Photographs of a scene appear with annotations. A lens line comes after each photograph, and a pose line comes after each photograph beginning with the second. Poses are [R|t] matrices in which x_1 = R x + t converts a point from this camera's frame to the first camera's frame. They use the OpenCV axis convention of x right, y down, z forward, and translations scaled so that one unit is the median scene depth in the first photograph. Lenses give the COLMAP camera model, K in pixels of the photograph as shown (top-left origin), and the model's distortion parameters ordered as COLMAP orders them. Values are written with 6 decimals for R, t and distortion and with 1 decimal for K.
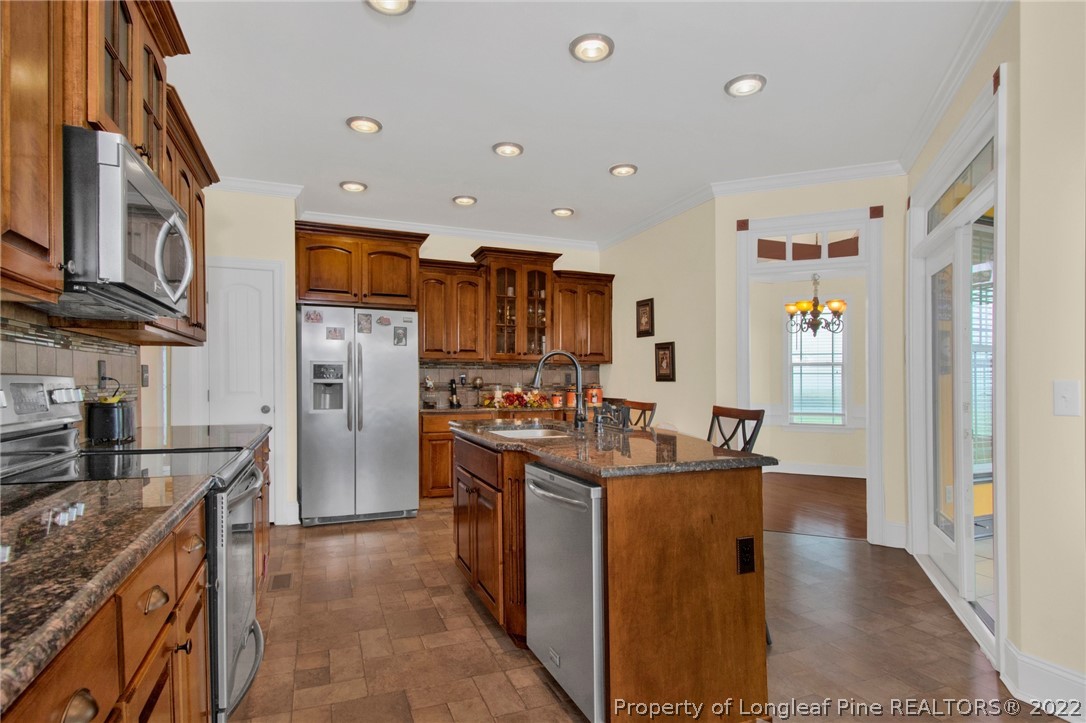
lens RADIAL K [[557.3, 0, 552.7], [0, 557.3, 380.8], [0, 0, 1]] dist [0.002717, -0.002843]
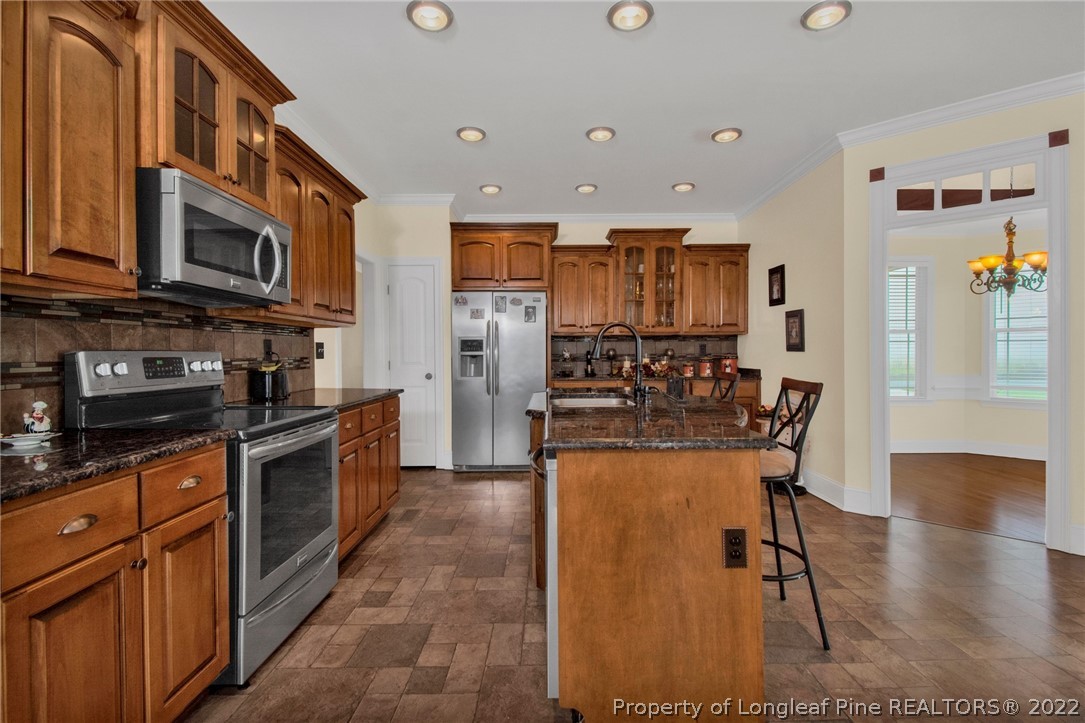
lens RADIAL K [[493.1, 0, 561.3], [0, 493.1, 360.3], [0, 0, 1]] dist [0.002149, -0.006248]
pose [[0.931541, -0.002437, -0.363627, 0.157955], [0.008374, 0.999856, 0.014754, 0.001034], [0.363539, -0.016789, 0.931428, 0.074584]]
